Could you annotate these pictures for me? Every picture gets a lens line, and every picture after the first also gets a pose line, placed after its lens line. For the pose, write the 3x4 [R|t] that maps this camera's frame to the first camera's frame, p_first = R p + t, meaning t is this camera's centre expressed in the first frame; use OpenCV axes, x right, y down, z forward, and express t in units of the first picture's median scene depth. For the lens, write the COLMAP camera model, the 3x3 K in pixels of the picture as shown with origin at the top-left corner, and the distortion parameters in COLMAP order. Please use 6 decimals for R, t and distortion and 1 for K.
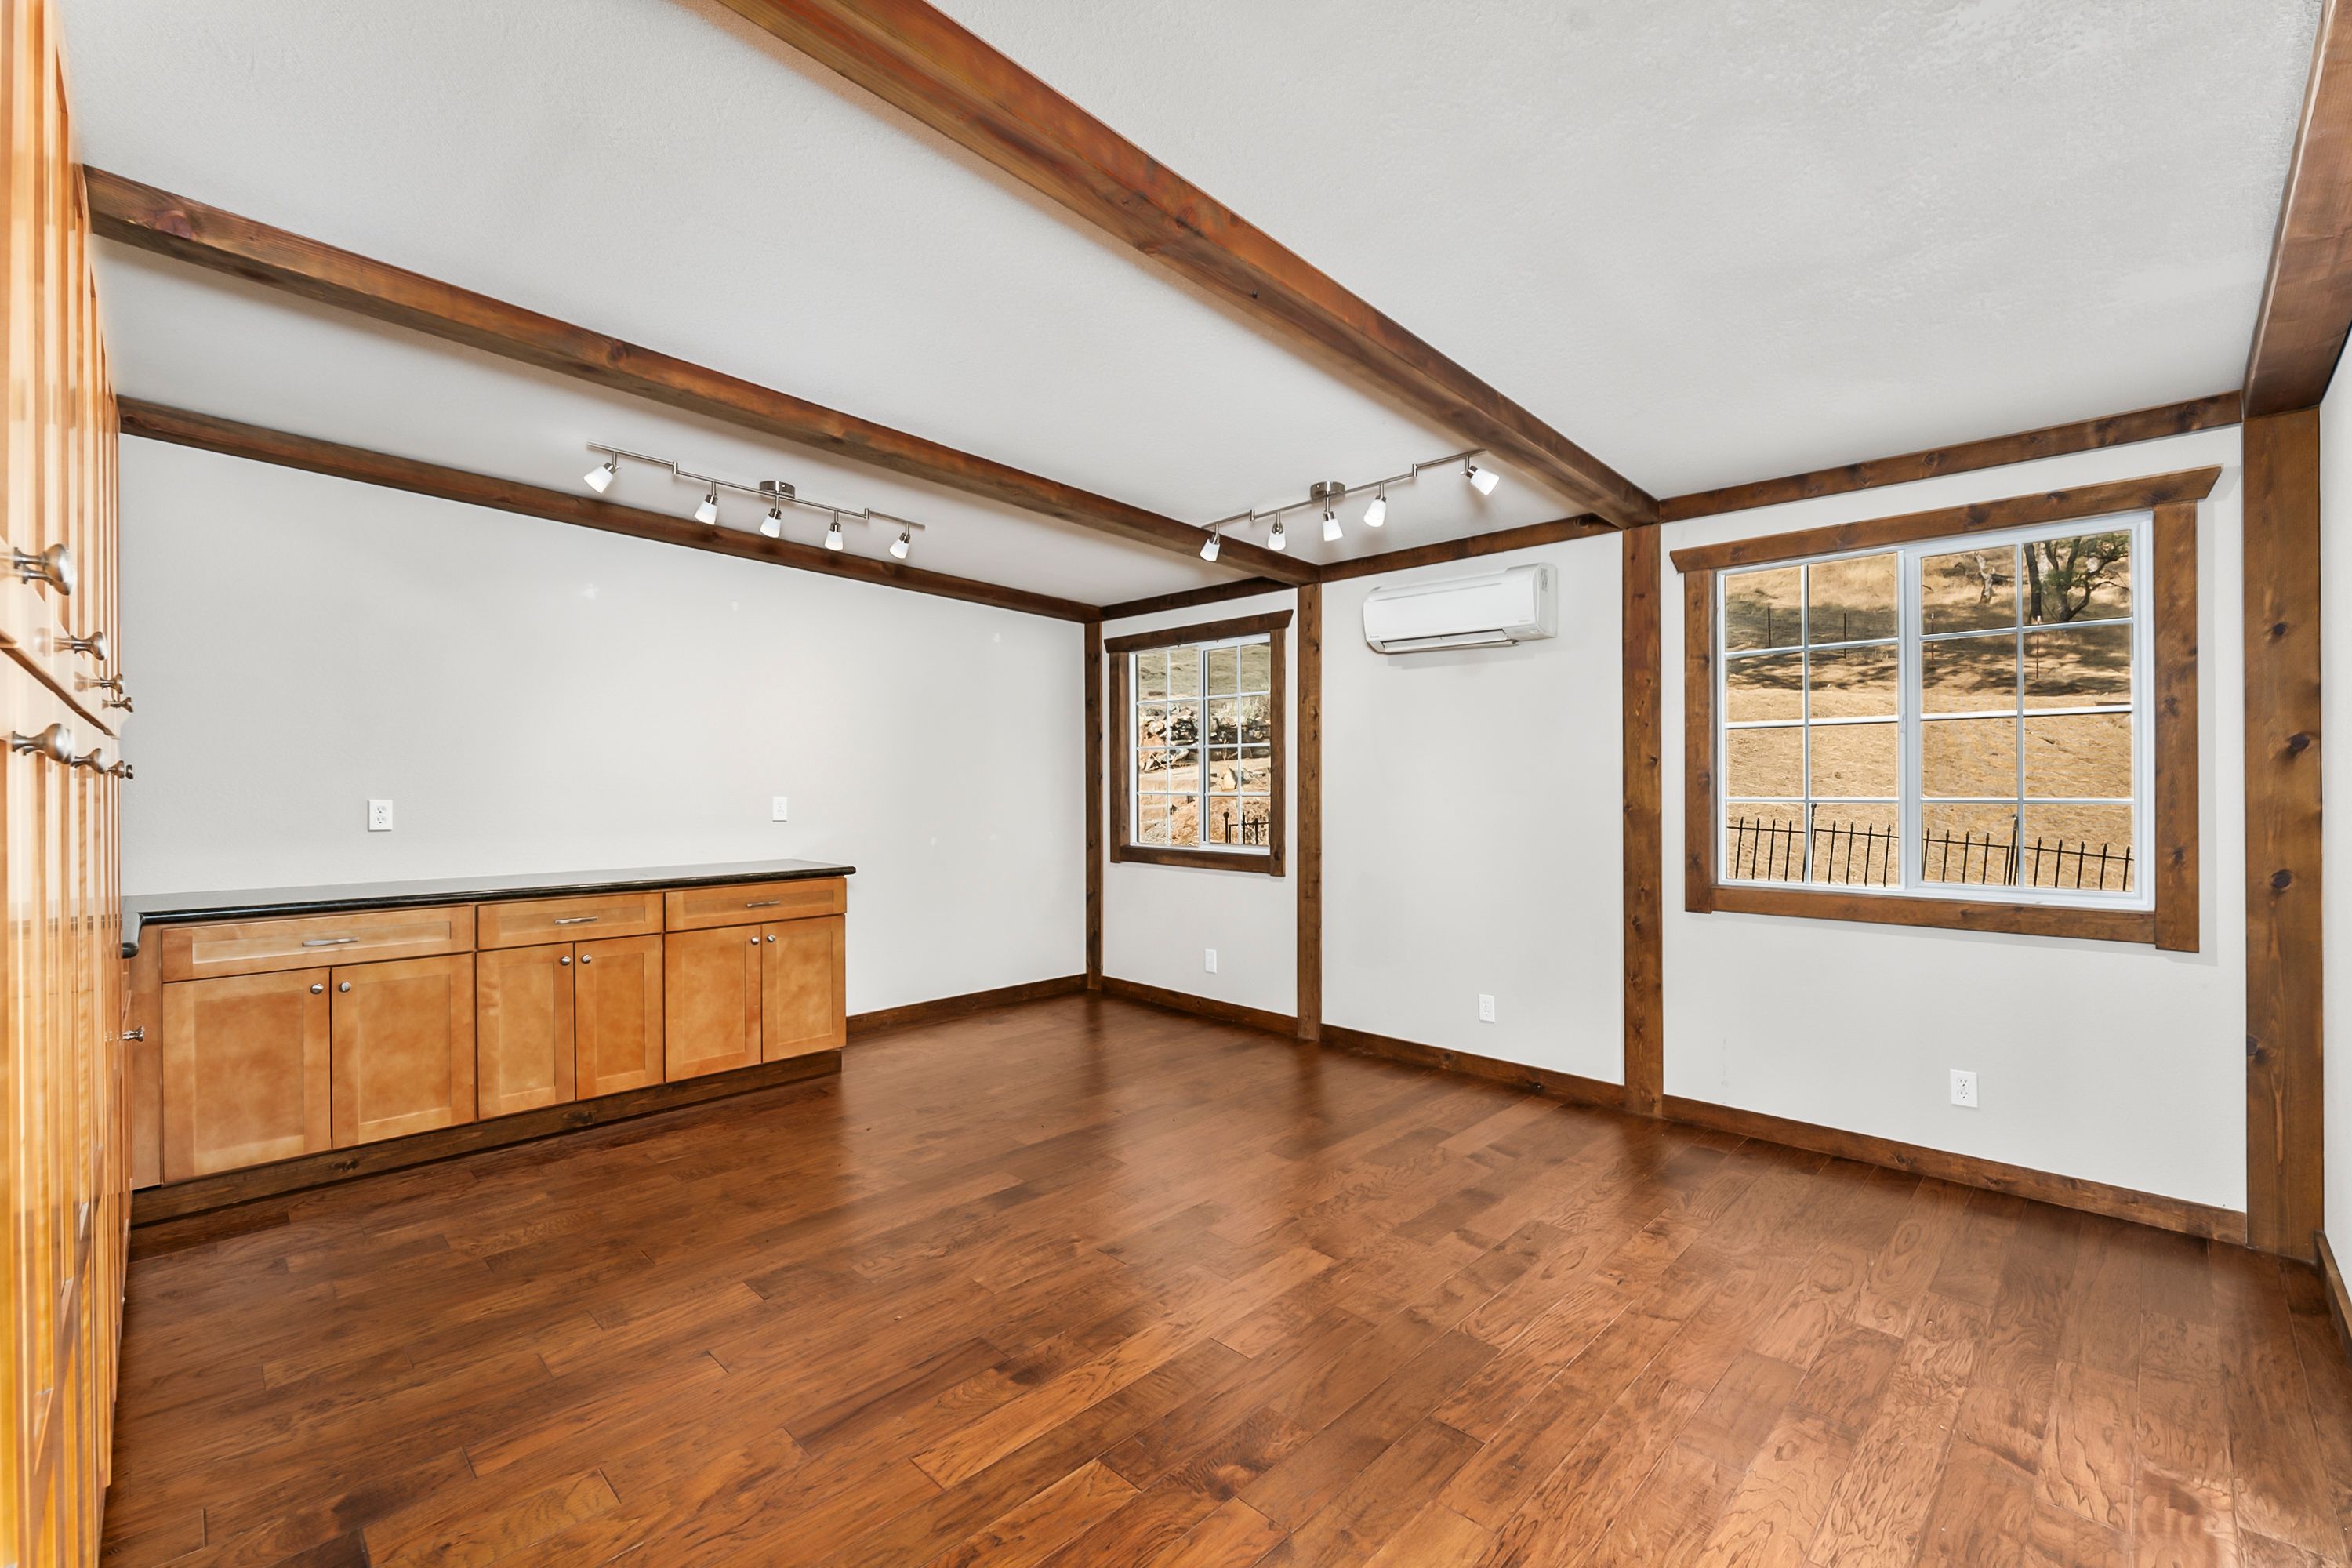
lens RADIAL K [[999.9, 0, 1176.0], [0, 999.9, 784.0], [0, 0, 1]] dist [0.000822, 0.000241]
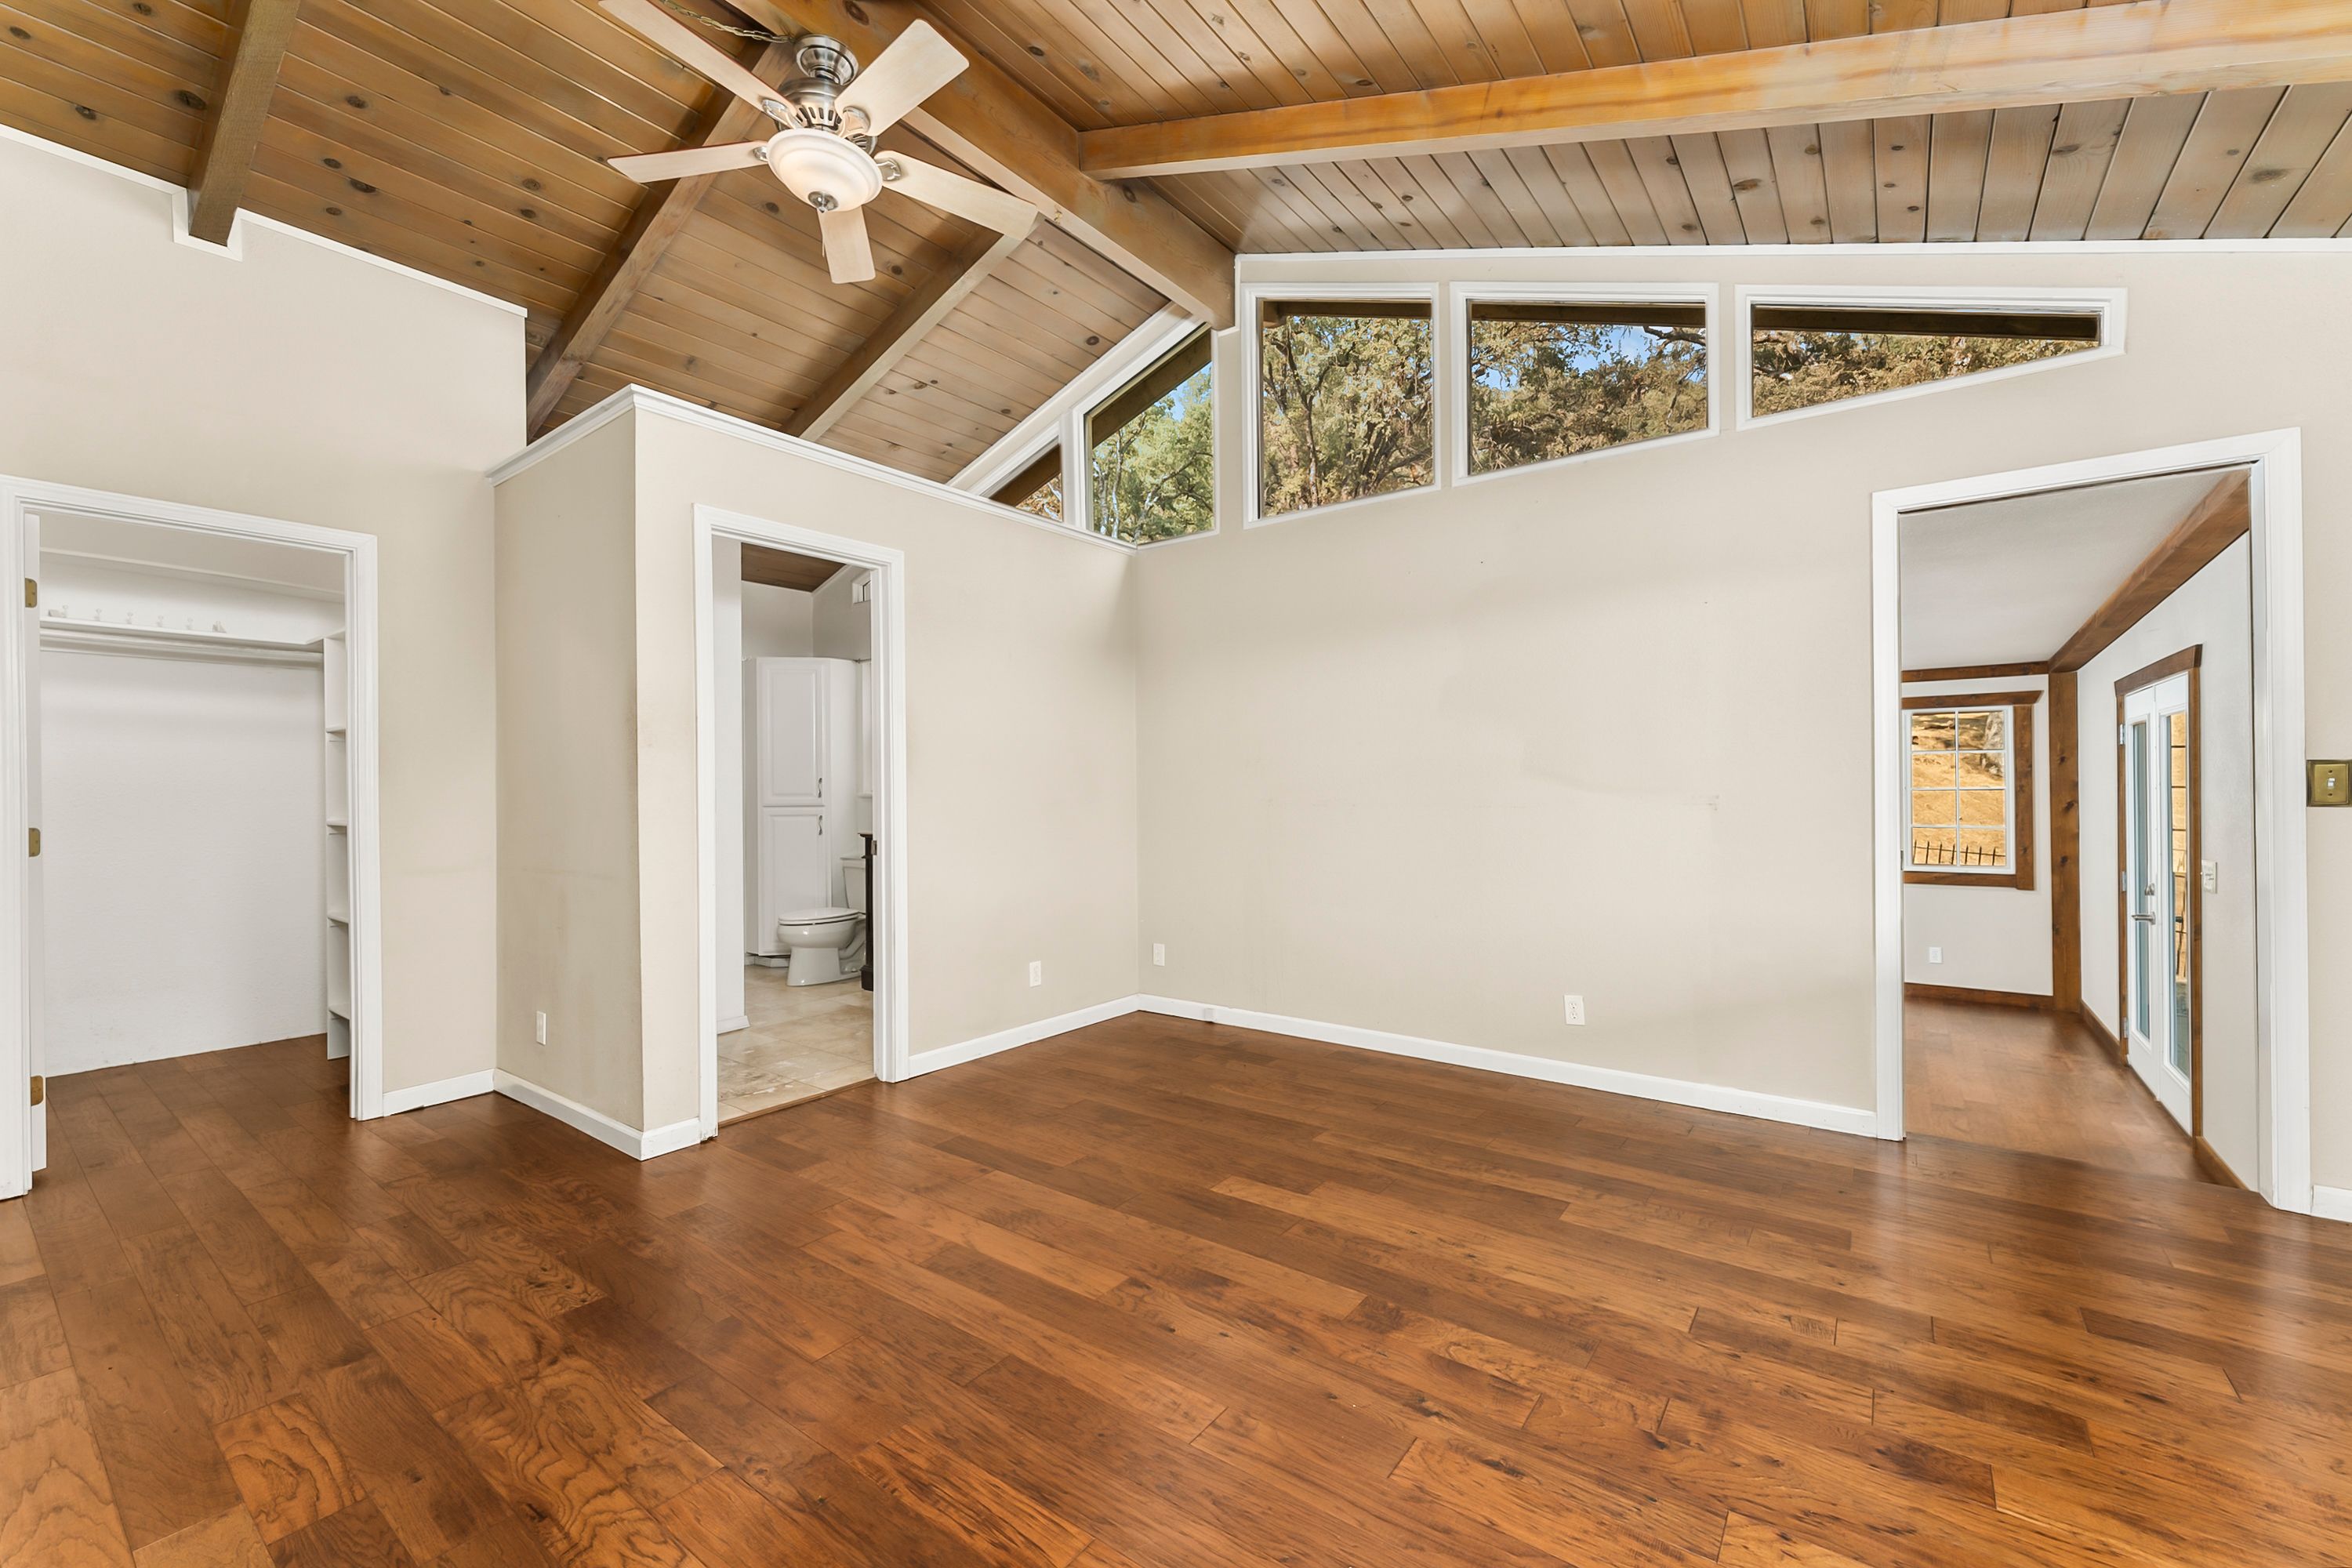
lens RADIAL K [[957.2, 0, 1176.0], [0, 957.2, 784.0], [0, 0, 1]] dist [-0.002011, -0.000431]
pose [[0.991439, -0.001289, 0.130564, -1.334181], [0.000977, 0.999997, 0.002453, -0.097007], [-0.130567, -0.002305, 0.991437, -1.018829]]
